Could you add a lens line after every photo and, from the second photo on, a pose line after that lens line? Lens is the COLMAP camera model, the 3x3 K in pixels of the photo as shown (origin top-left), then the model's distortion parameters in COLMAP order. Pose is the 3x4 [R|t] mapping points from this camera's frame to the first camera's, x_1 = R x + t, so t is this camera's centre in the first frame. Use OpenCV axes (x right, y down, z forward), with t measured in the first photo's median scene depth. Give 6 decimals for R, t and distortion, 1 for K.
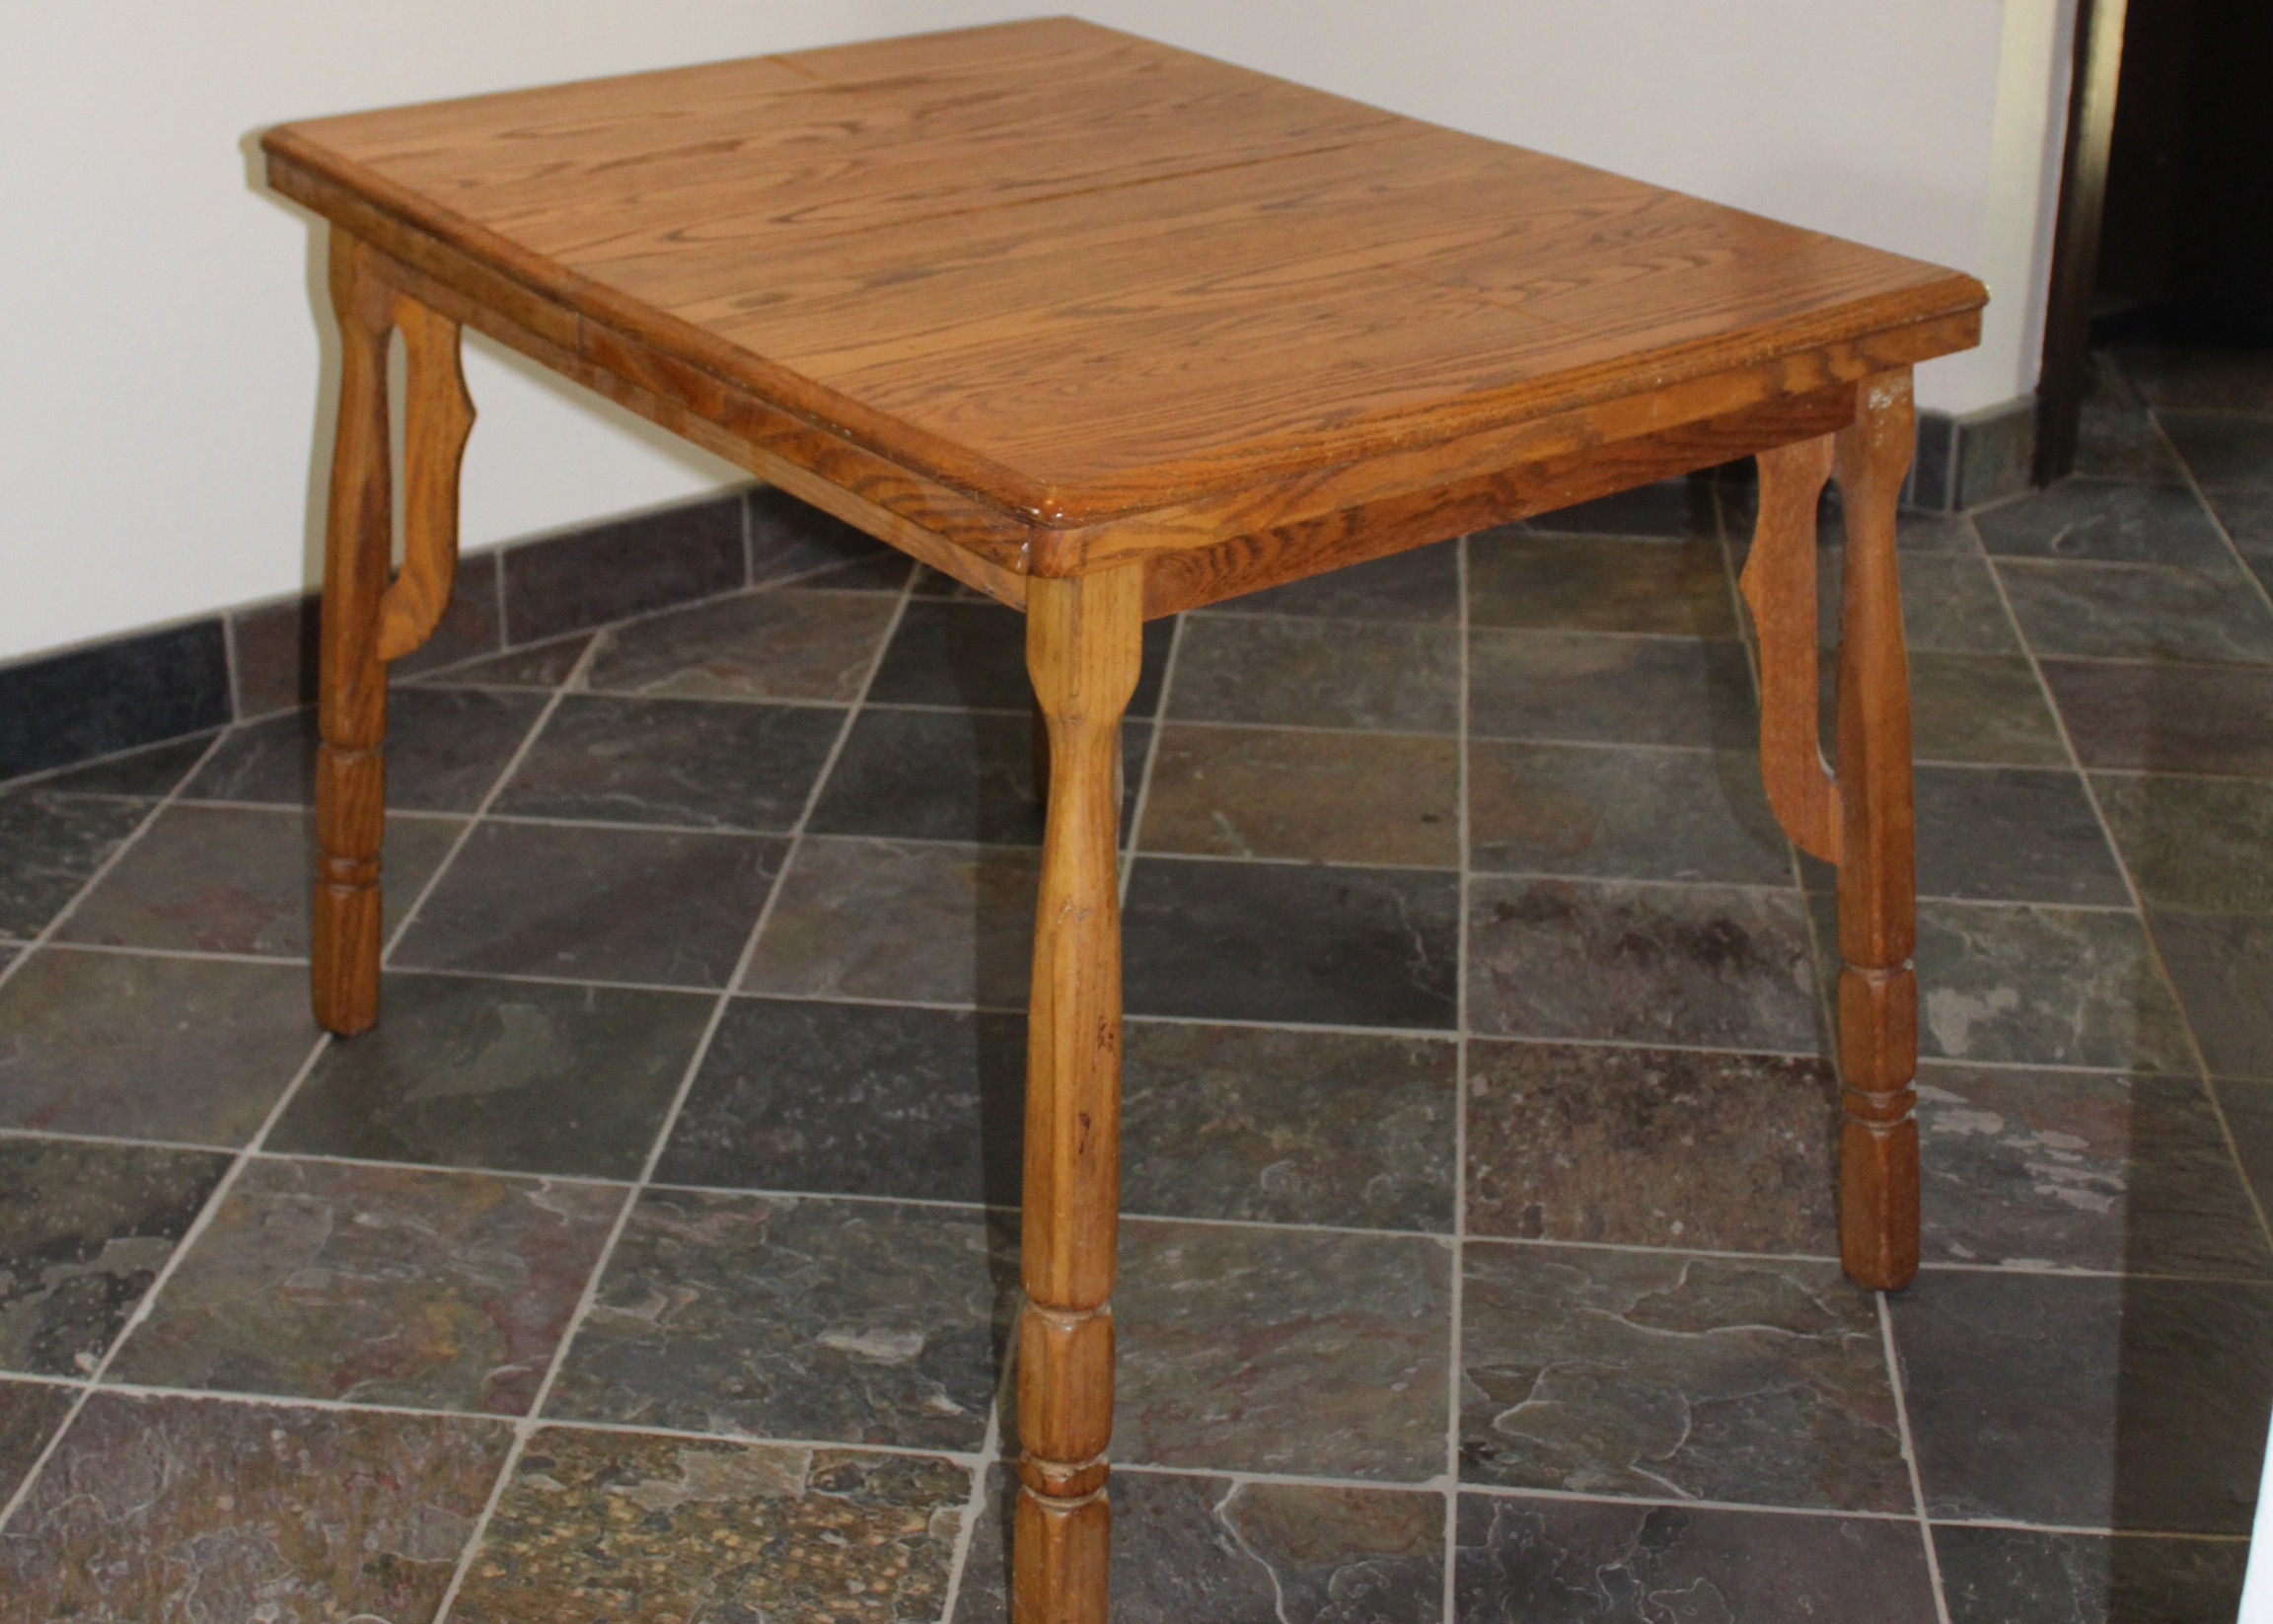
lens RADIAL K [[3219.1, 0, 1230.4], [0, 3219.1, 628.9], [0, 0, 1]] dist [-0.156247, 0.129619]
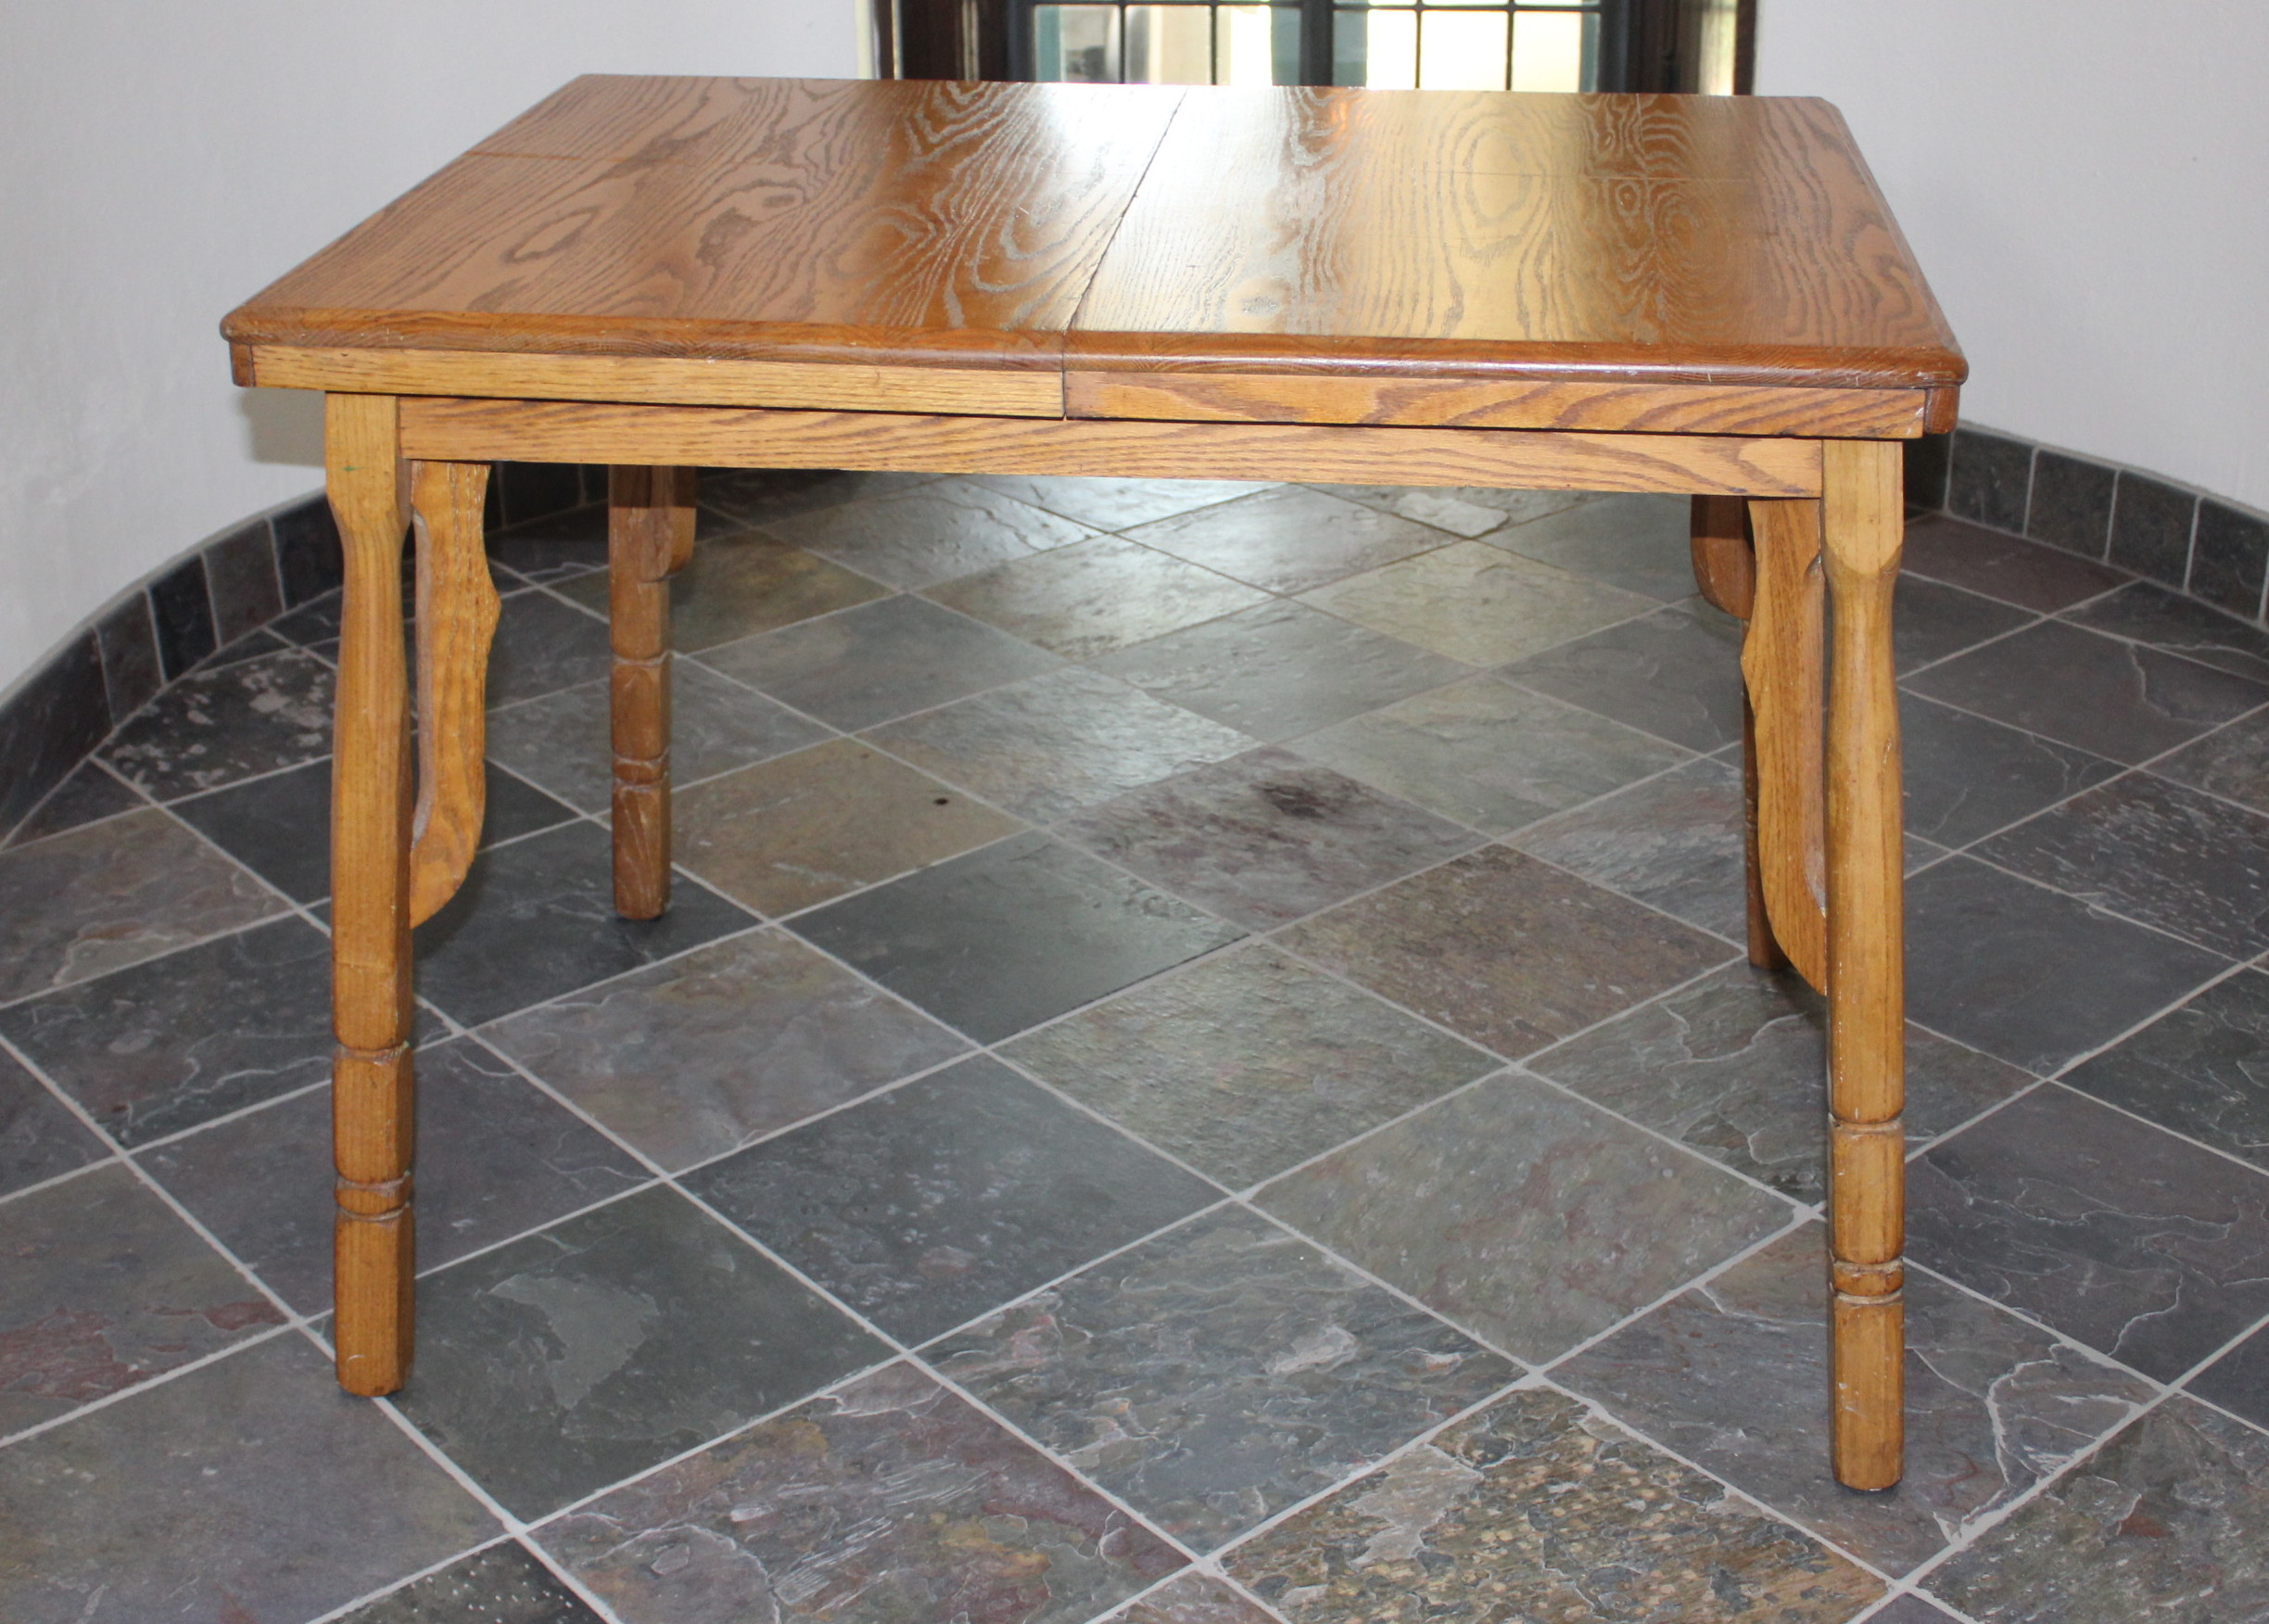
lens RADIAL K [[3008.3, 0, 1222.4], [0, 3008.3, 731.5], [0, 0, 1]] dist [-0.147479, 0.120267]
pose [[0.695809, -0.302953, 0.651206, -0.718164], [0.283567, 0.948904, 0.138457, -0.101278], [-0.659878, 0.088321, 0.746164, 0.326274]]
